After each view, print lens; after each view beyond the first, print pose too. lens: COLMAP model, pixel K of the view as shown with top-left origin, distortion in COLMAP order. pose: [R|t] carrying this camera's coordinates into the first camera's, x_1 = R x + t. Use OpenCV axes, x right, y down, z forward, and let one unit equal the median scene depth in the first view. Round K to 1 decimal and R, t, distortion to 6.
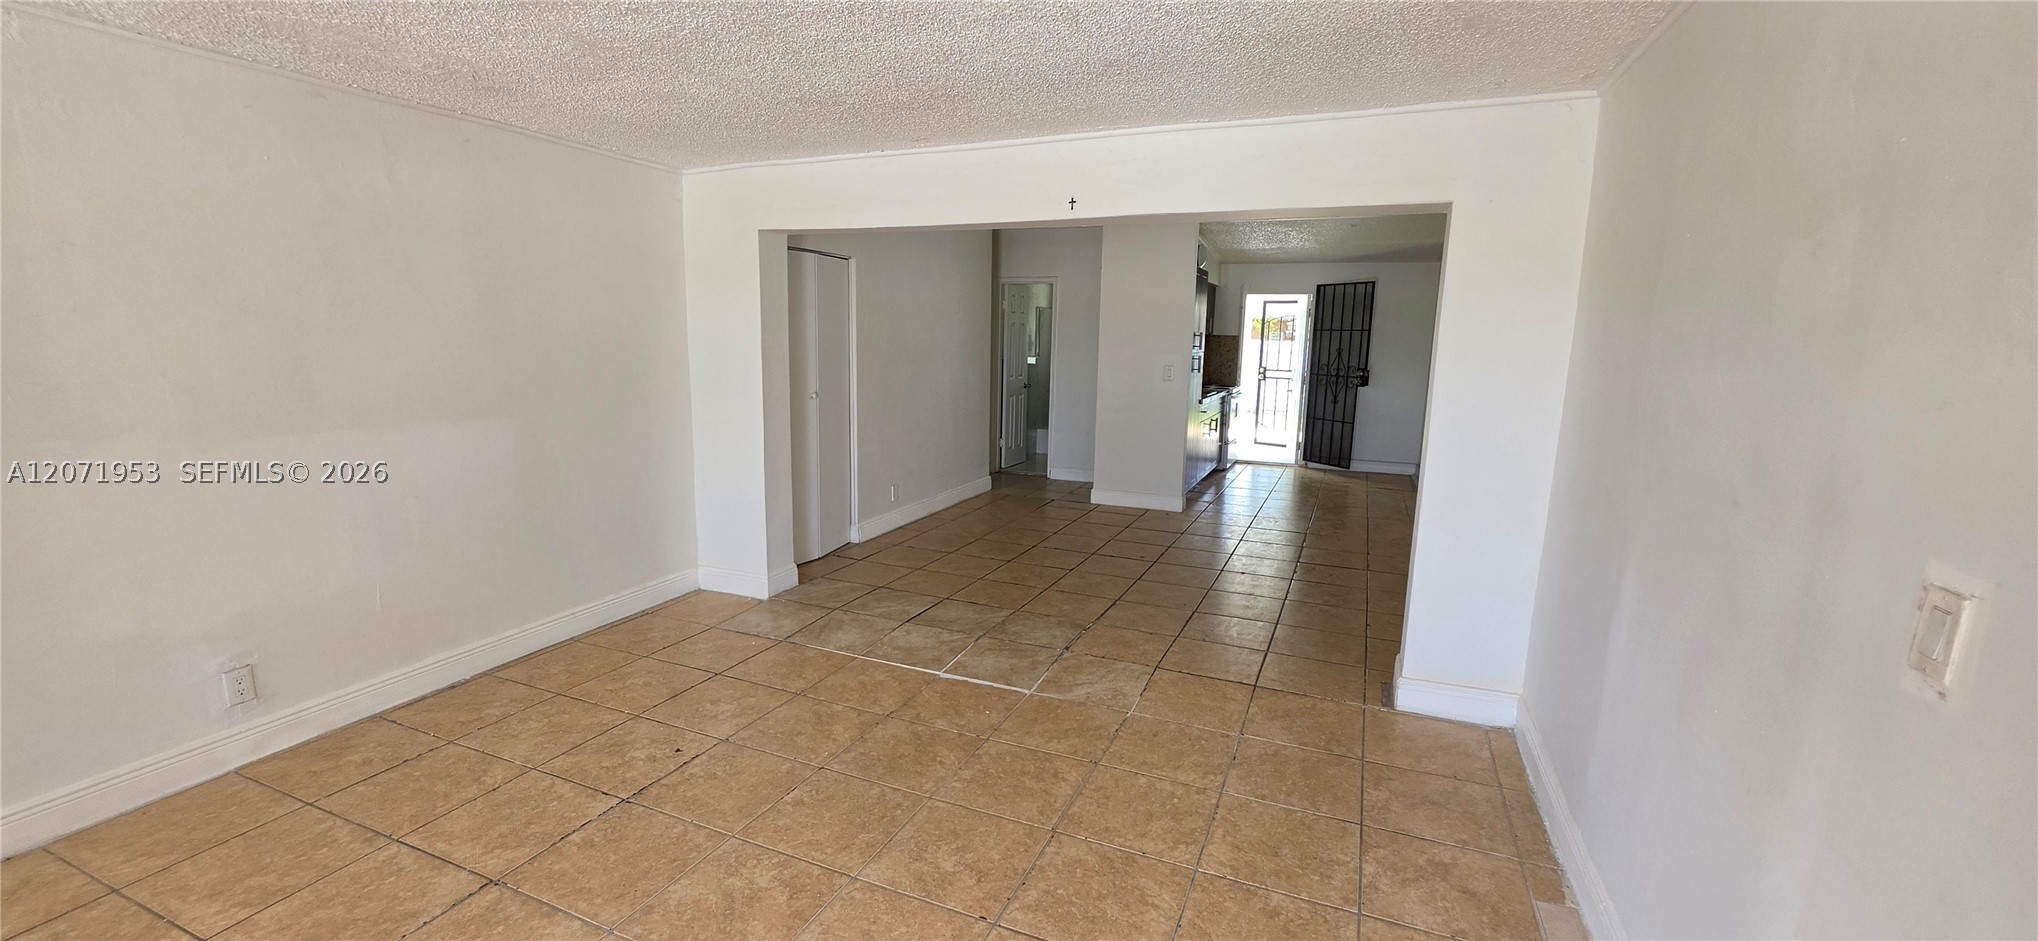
lens RADIAL K [[818.3, 0, 1016.3], [0, 818.3, 472.0], [0, 0, 1]] dist [-0.000050, 0.001057]
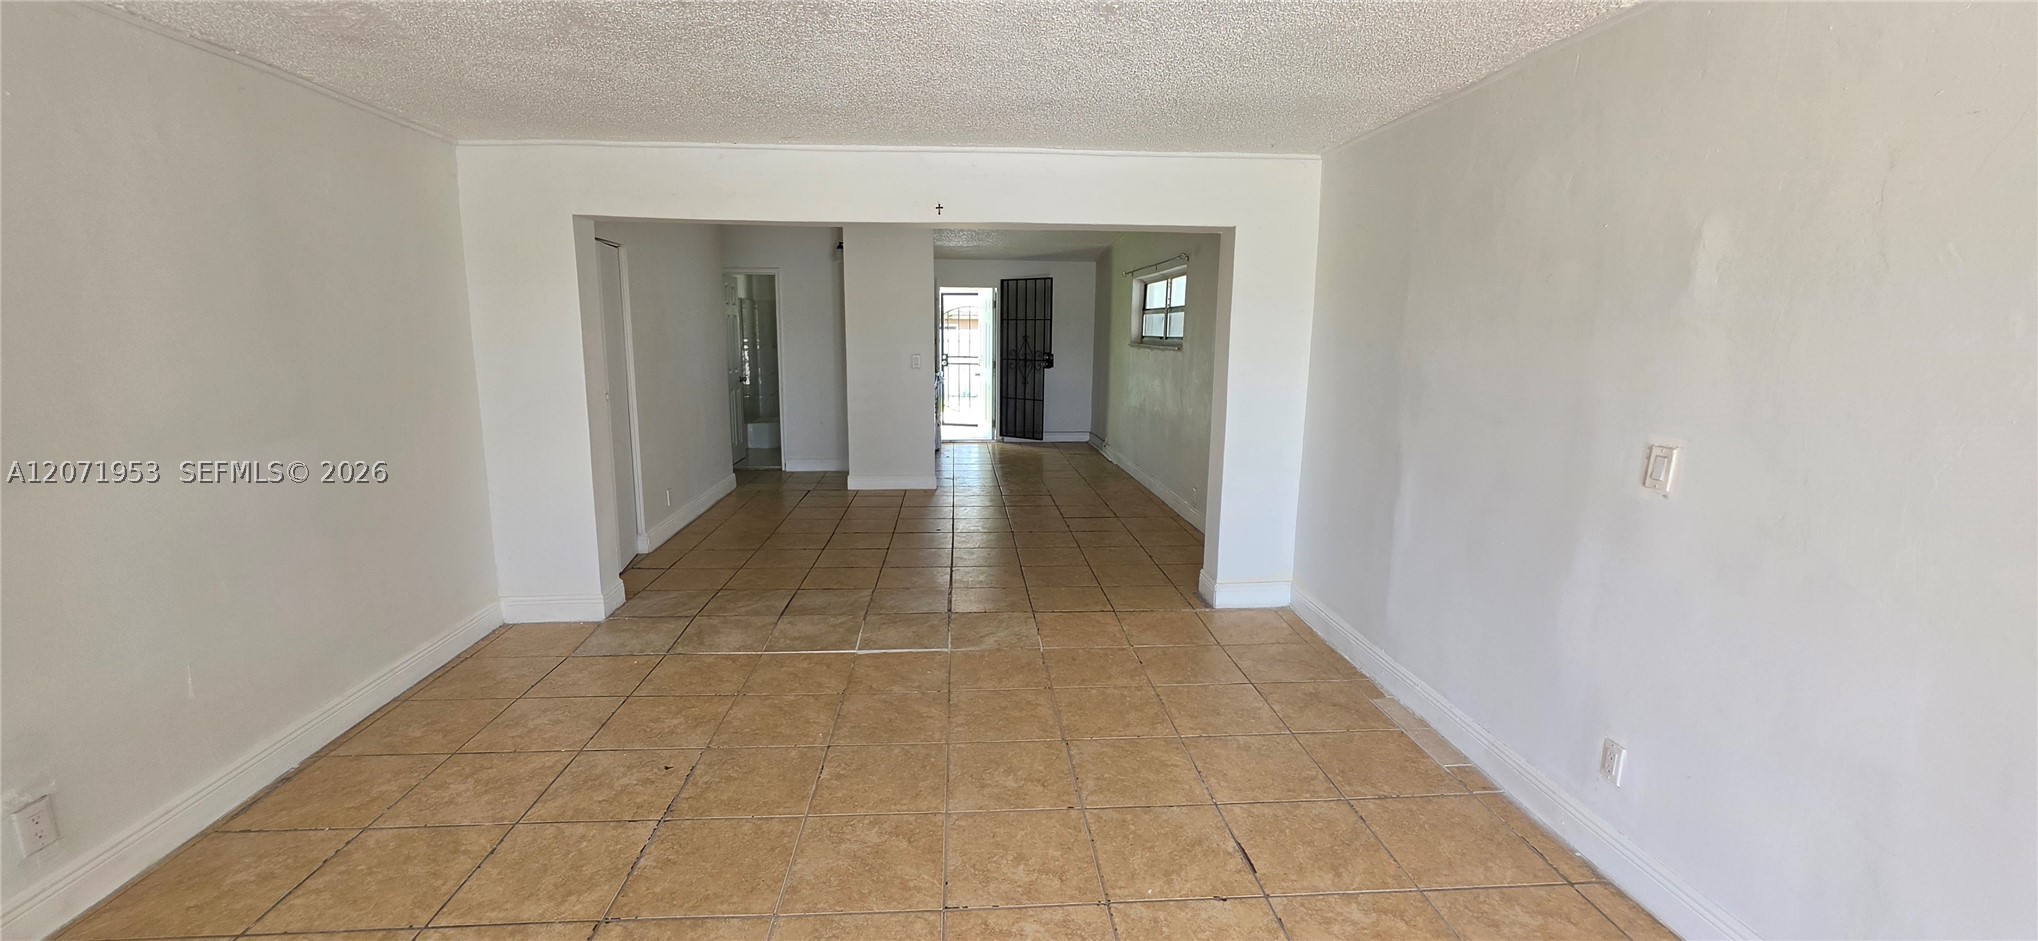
lens RADIAL K [[818.3, 0, 1018.9], [0, 818.3, 469.7], [0, 0, 1]] dist [-0.000050, 0.001057]
pose [[0.886791, -0.090117, 0.453301, -0.235699], [0.085390, 0.995867, 0.030933, -0.000557], [-0.454215, 0.011276, 0.890821, -0.021928]]
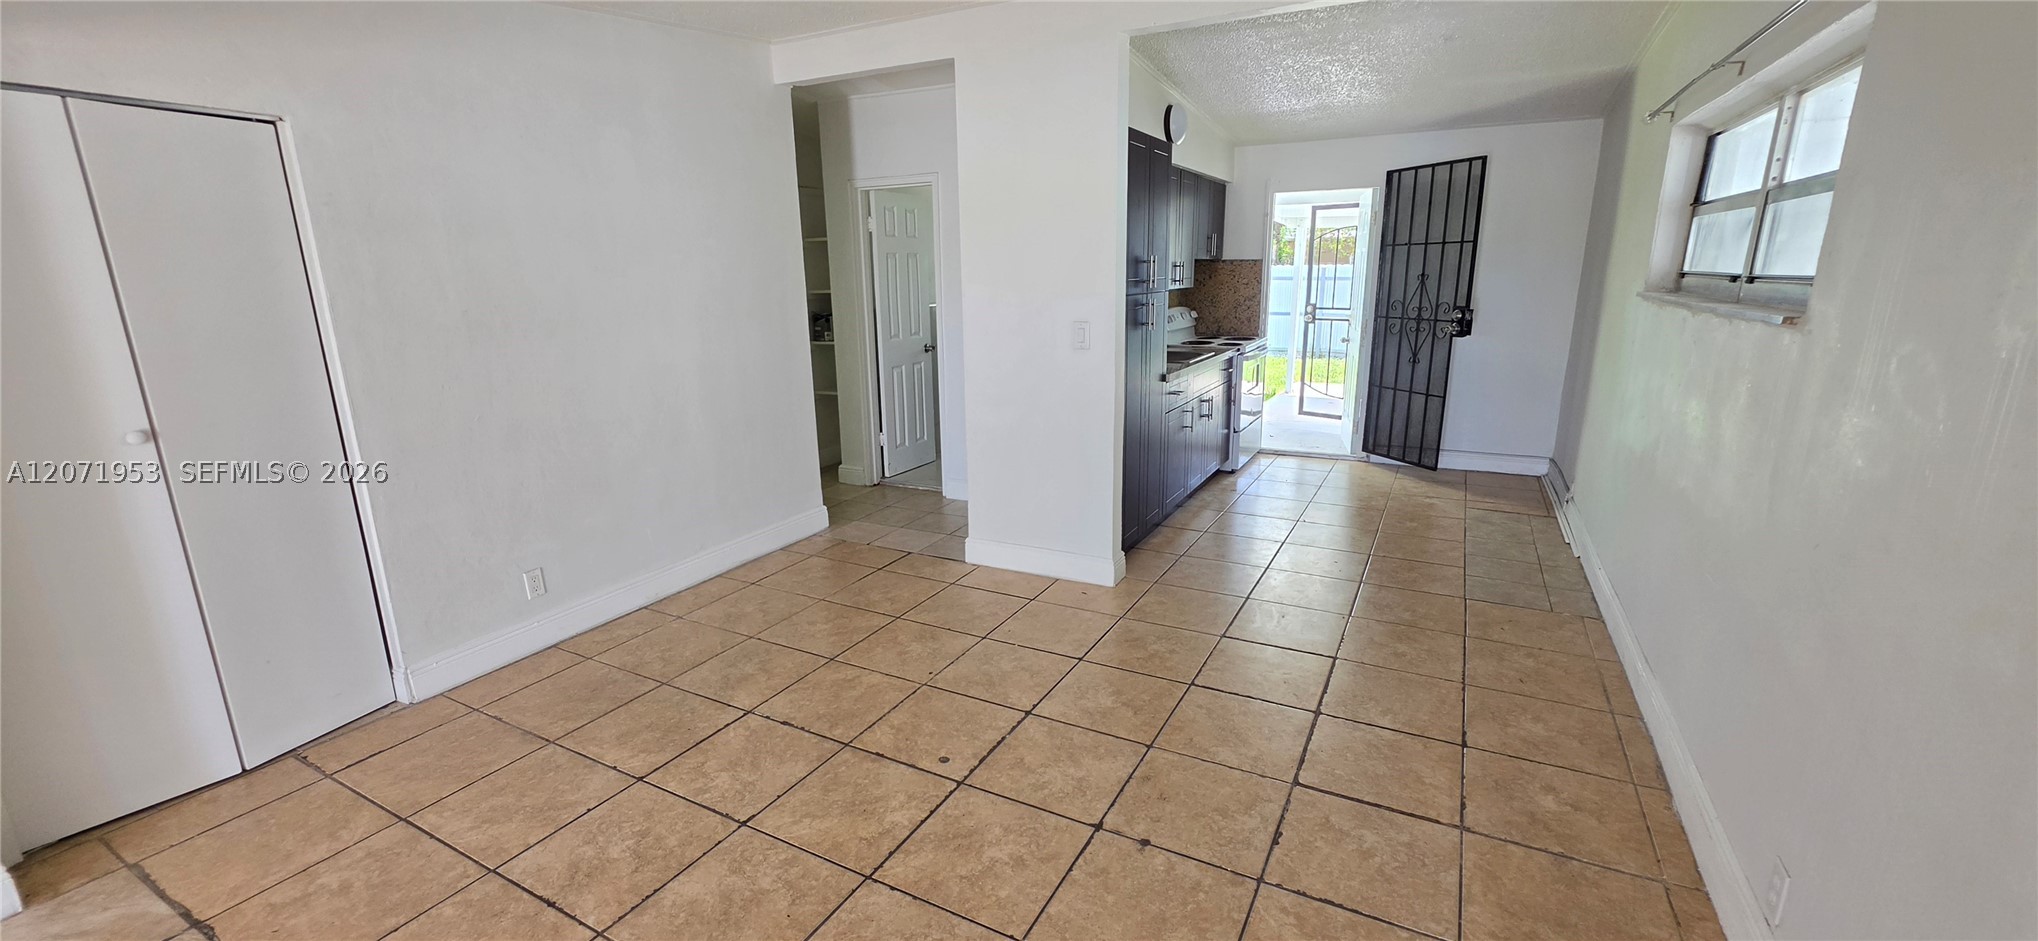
lens RADIAL K [[818.3, 0, 1009.7], [0, 818.3, 460.4], [0, 0, 1]] dist [-0.000050, 0.001057]
pose [[0.993379, -0.011964, -0.114259, 0.246056], [0.020095, 0.997325, 0.070276, -0.096326], [0.113113, -0.072106, 0.990962, 0.548402]]
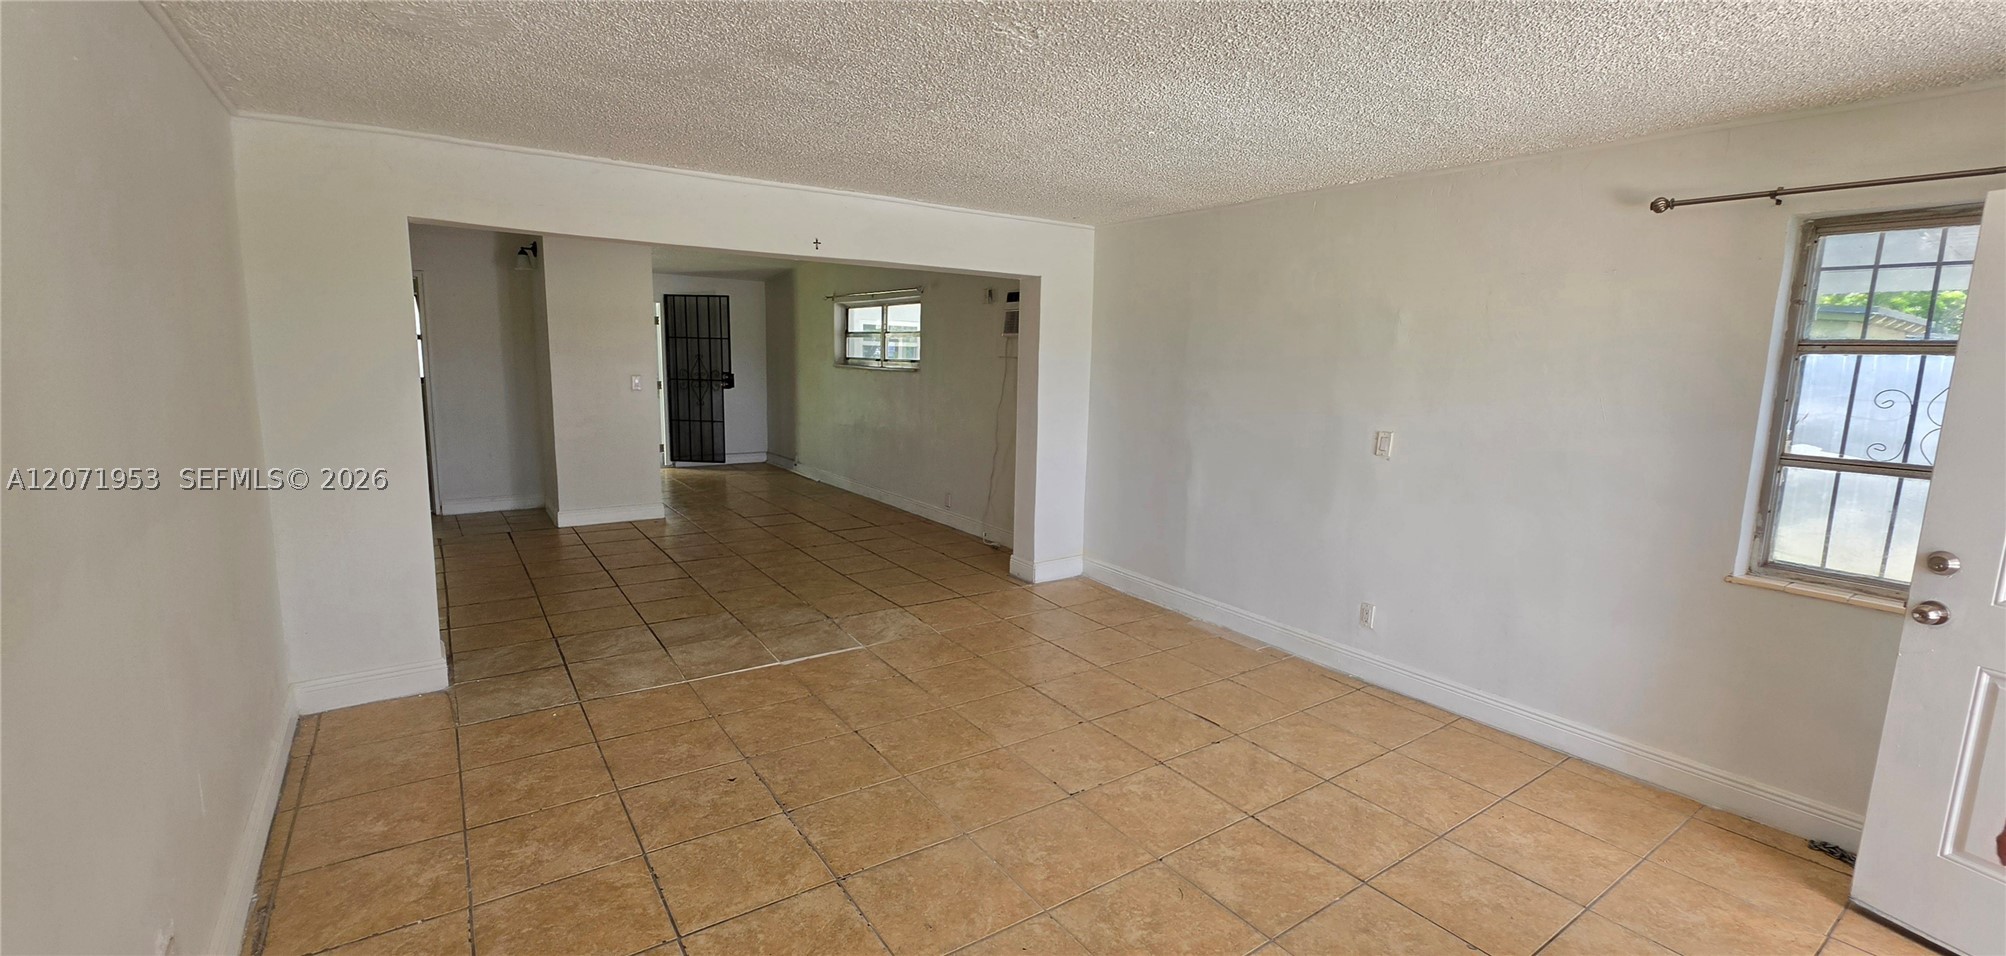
lens RADIAL K [[828.8, 0, 1043.8], [0, 828.8, 477.6], [0, 0, 1]] dist [0.001236, 0.000451]
pose [[0.504196, -0.133068, 0.853276, -0.538201], [0.127052, 0.988736, 0.079119, -0.027419], [-0.854192, 0.068519, 0.515423, 0.070965]]
